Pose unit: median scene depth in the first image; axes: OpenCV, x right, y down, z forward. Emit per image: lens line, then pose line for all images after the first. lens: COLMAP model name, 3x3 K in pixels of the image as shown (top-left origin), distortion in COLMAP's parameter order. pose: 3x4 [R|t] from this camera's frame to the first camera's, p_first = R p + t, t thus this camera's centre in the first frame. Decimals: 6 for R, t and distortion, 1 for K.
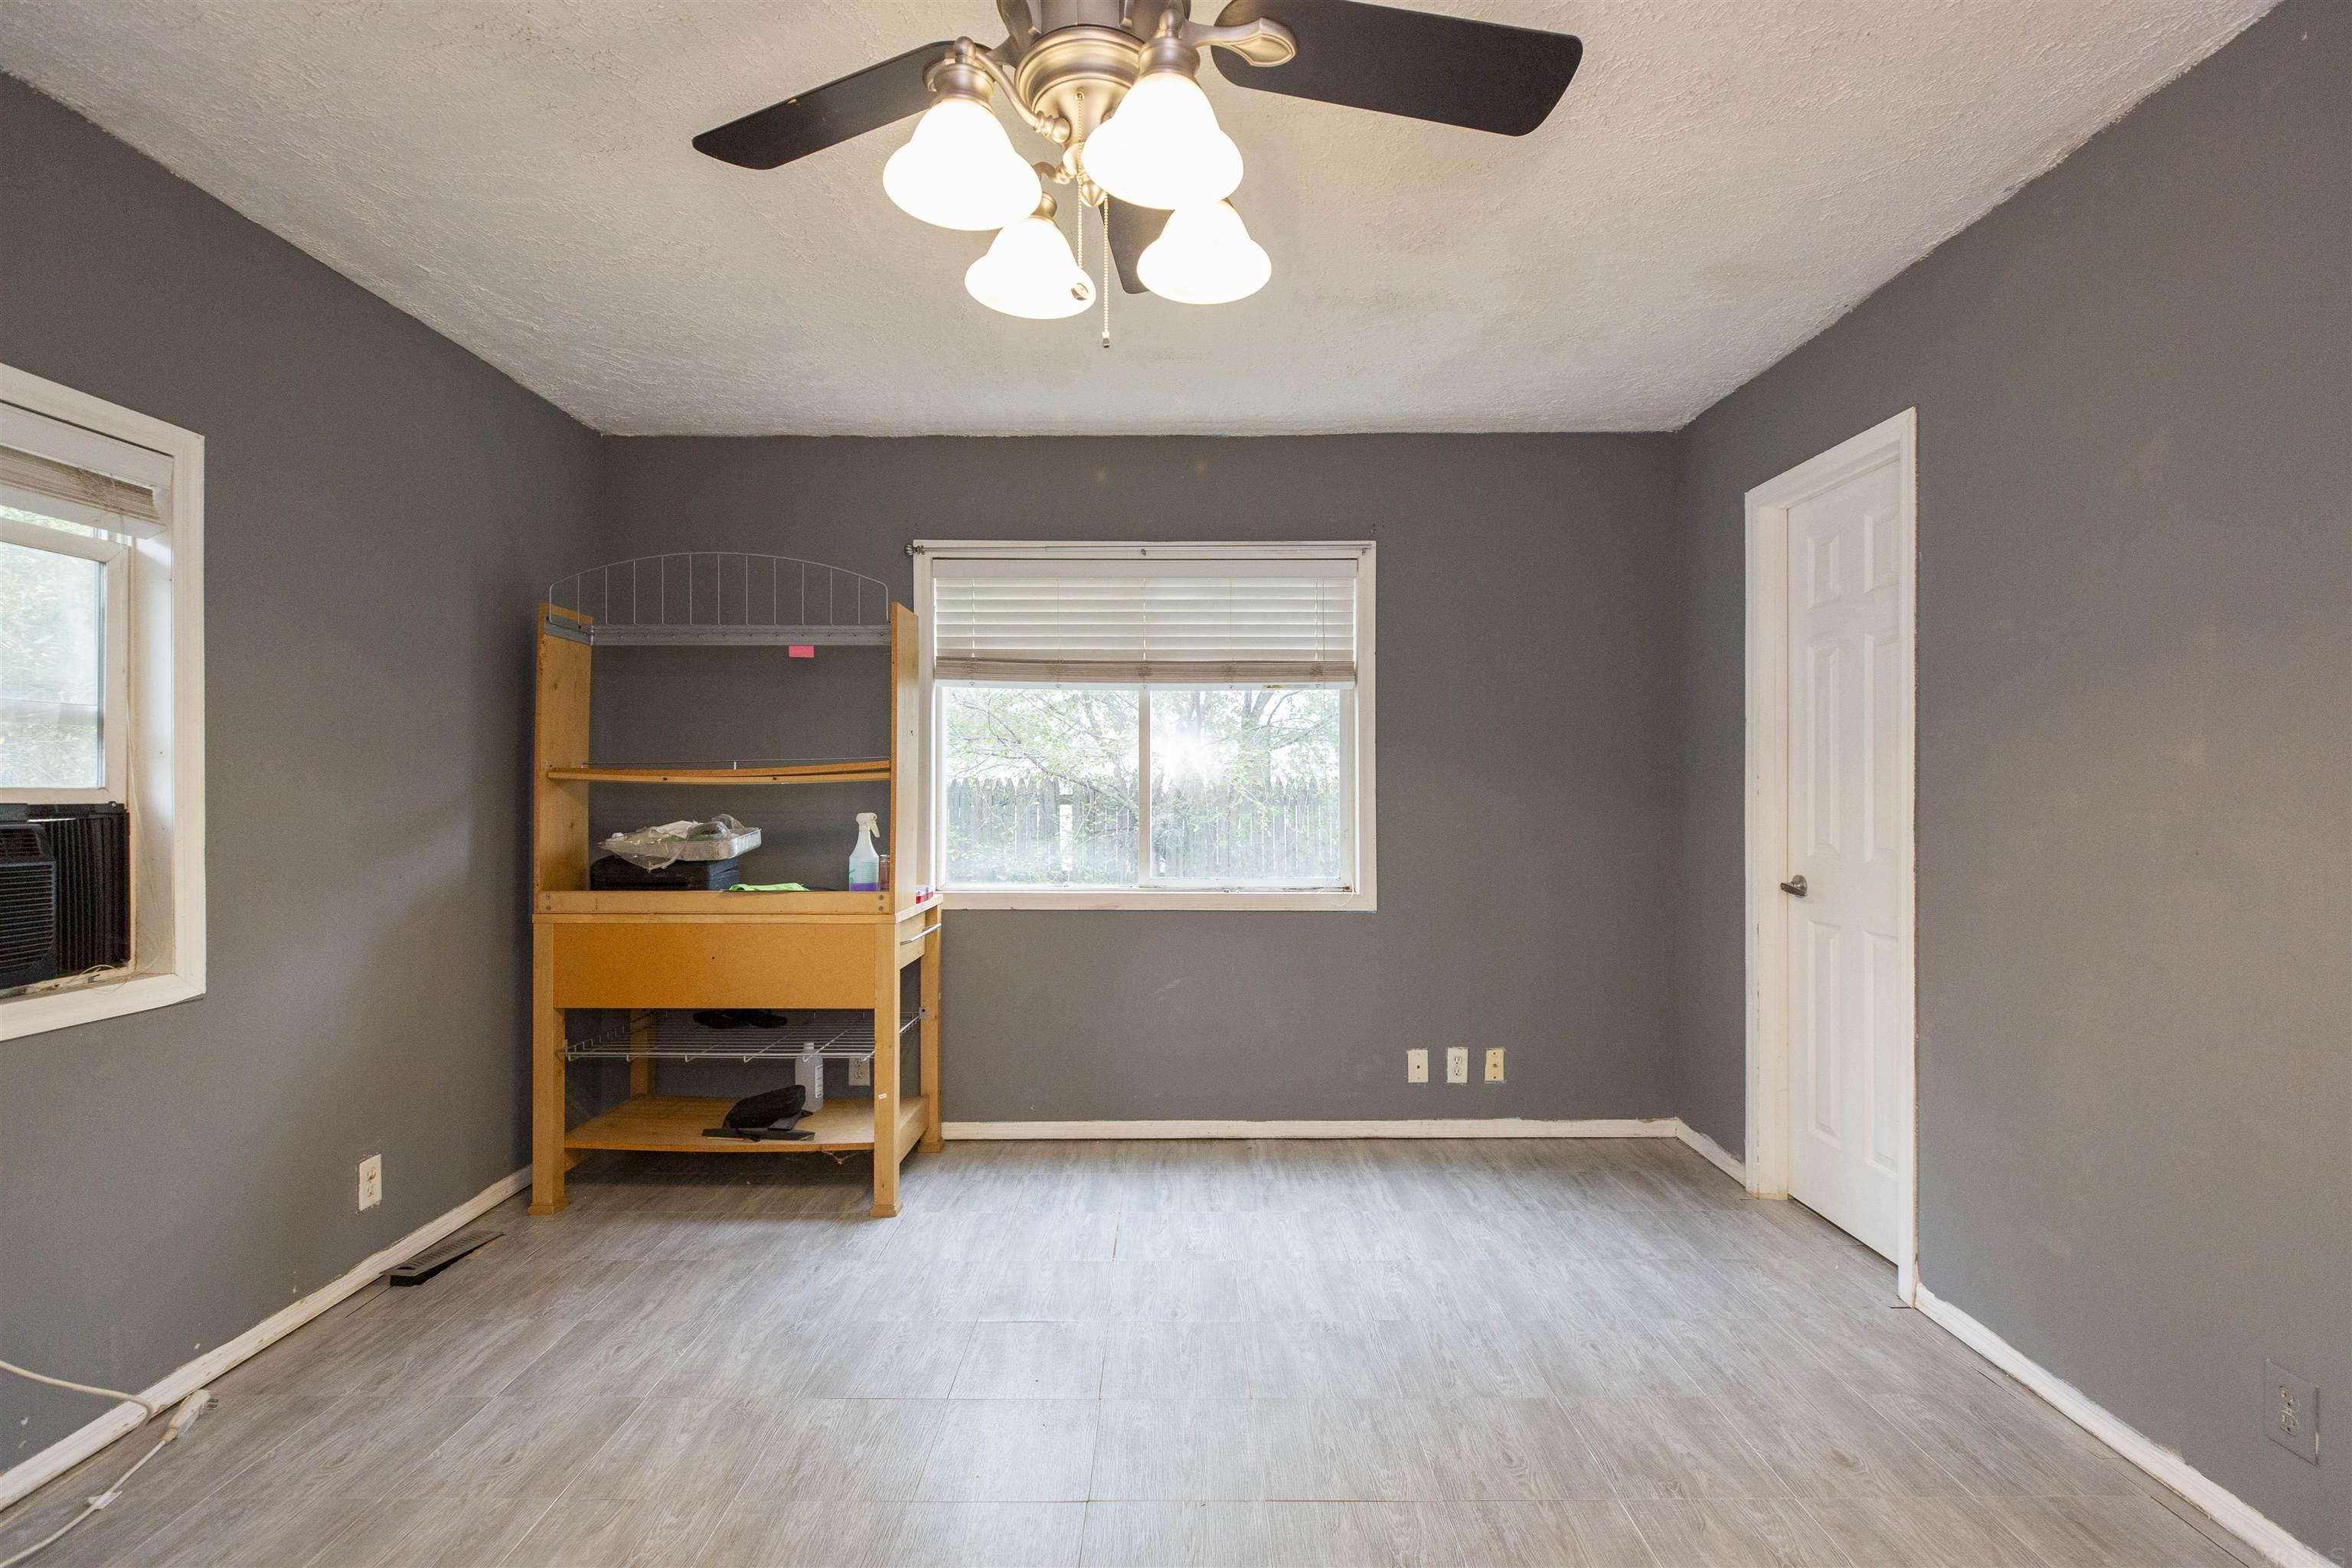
lens RADIAL K [[1042.1, 0, 1161.9], [0, 1042.1, 784.7], [0, 0, 1]] dist [-0.000767, 0.000418]
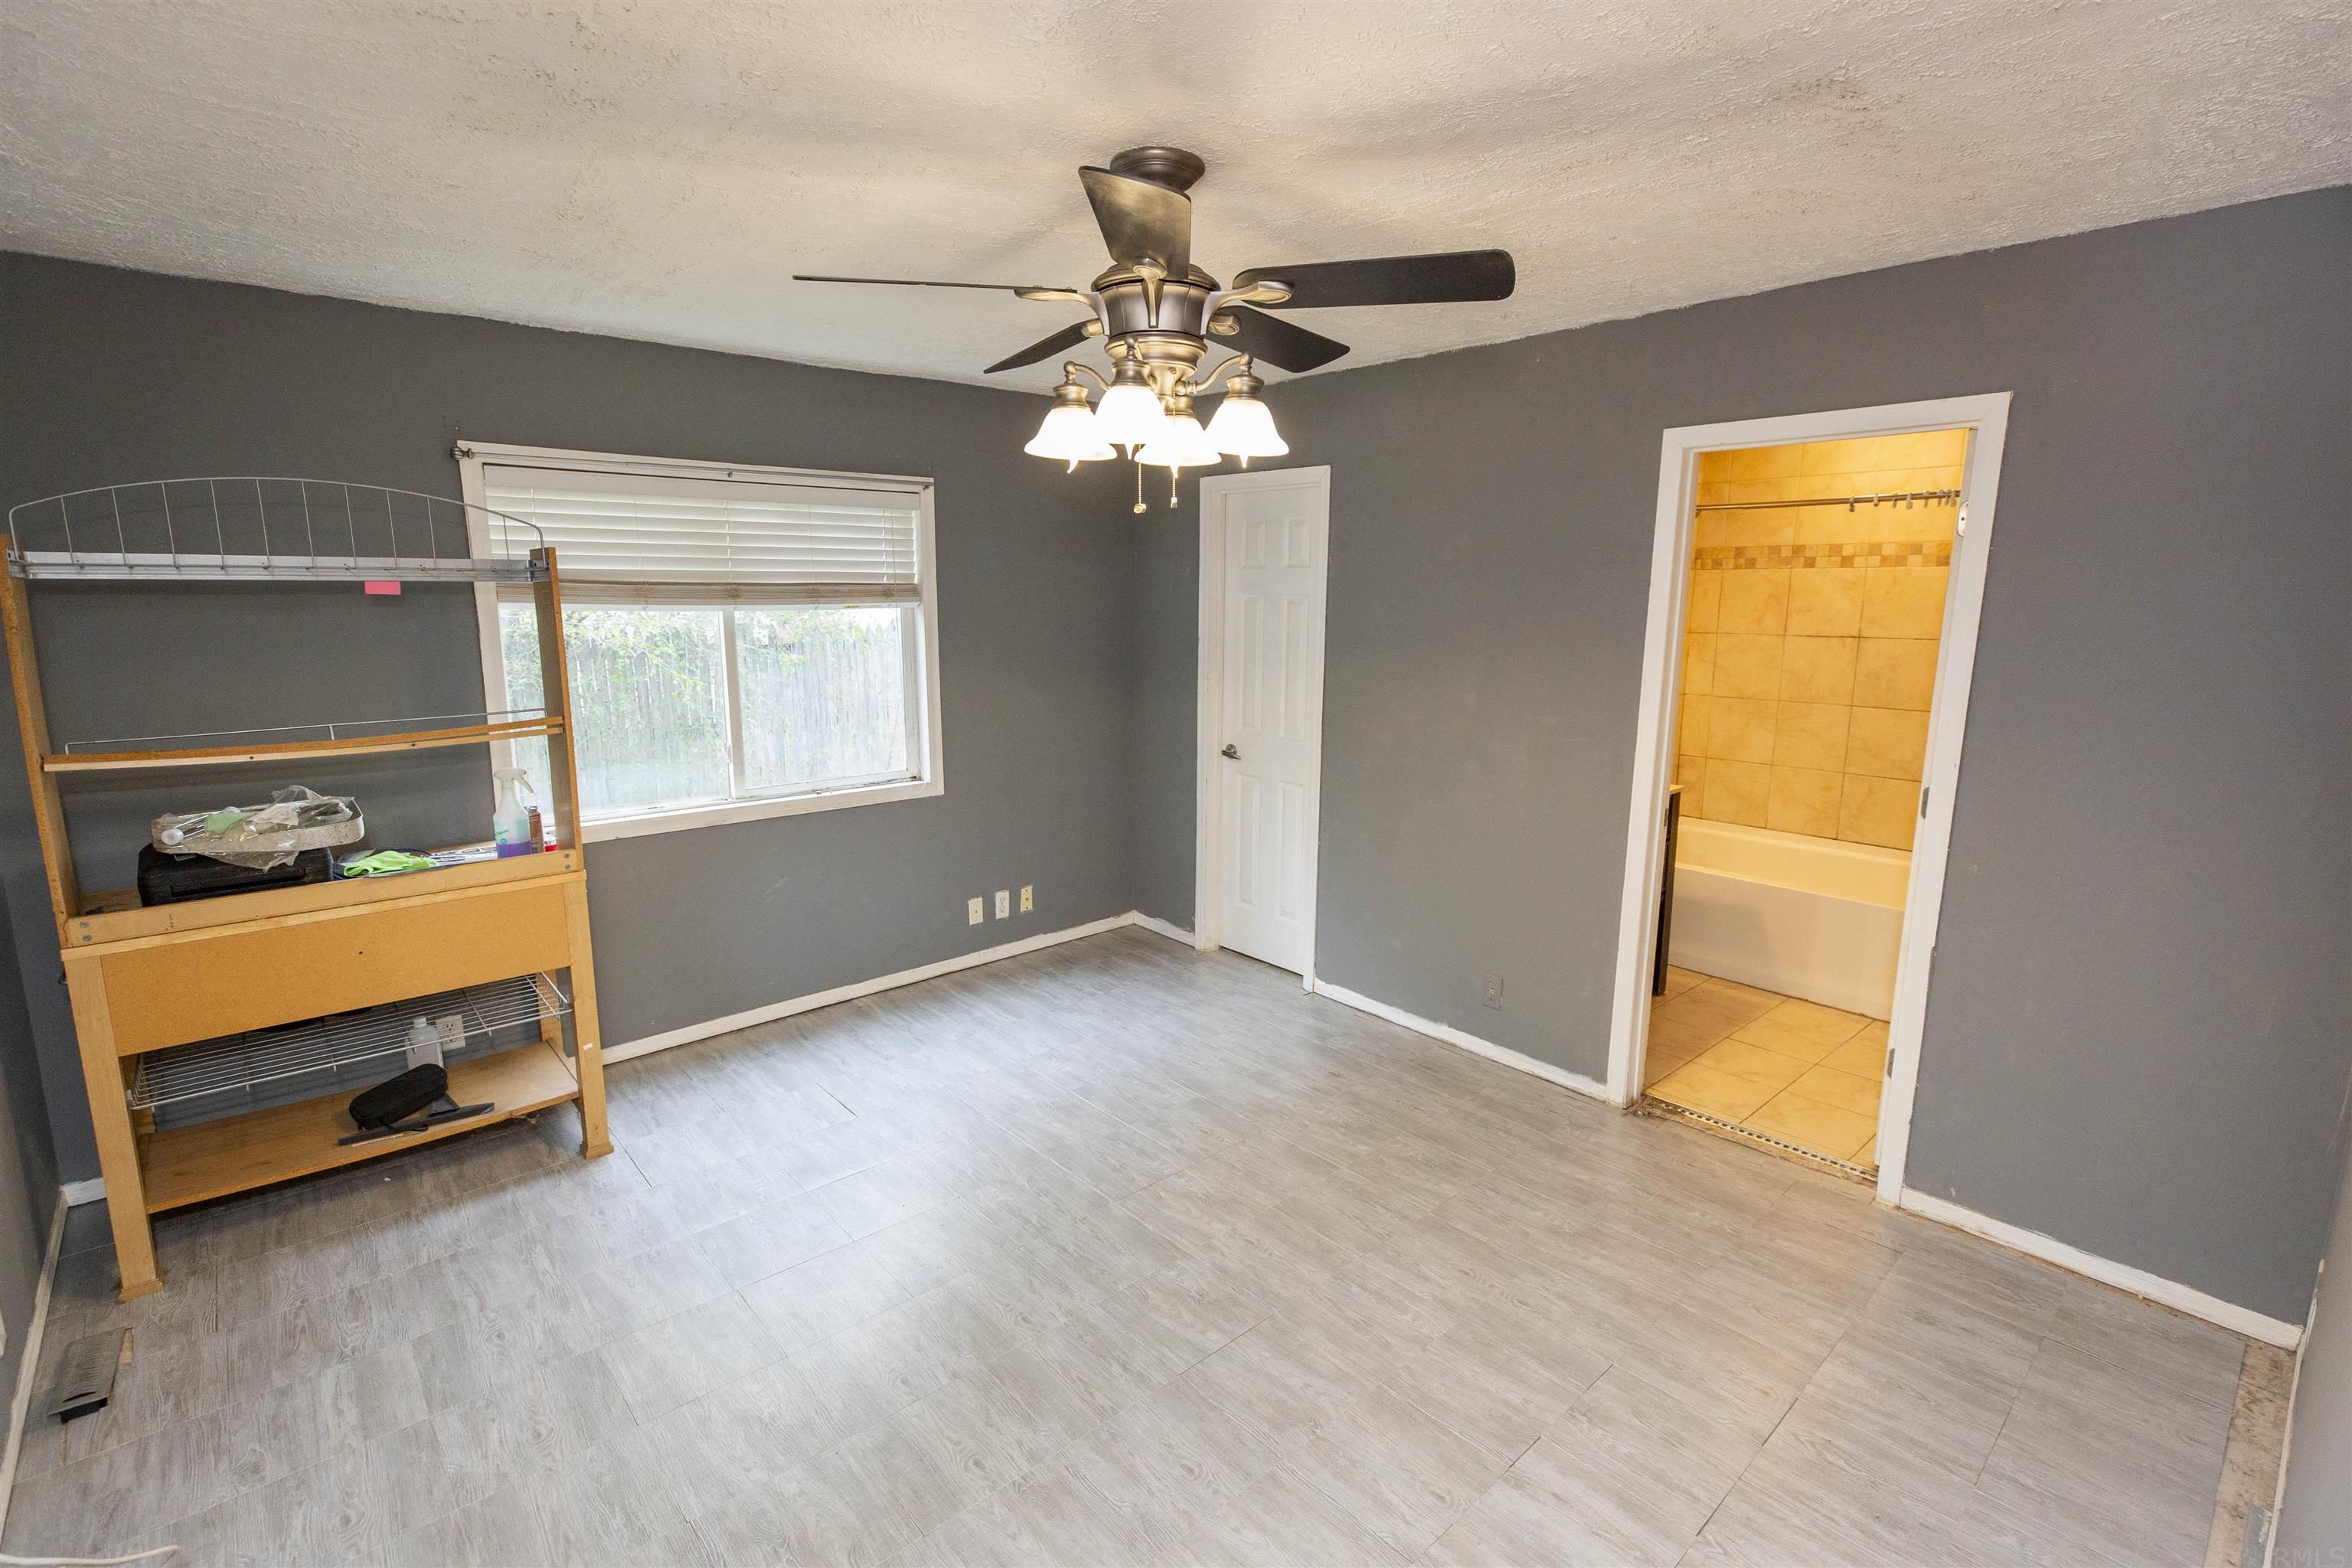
lens RADIAL K [[1042.1, 0, 1196.8], [0, 1042.1, 783.2], [0, 0, 1]] dist [-0.000767, 0.000418]
pose [[0.748391, -0.113804, 0.653421, -0.431757], [-0.005481, 0.984075, 0.177670, -0.128360], [-0.663235, -0.136548, 0.735849, -0.097668]]
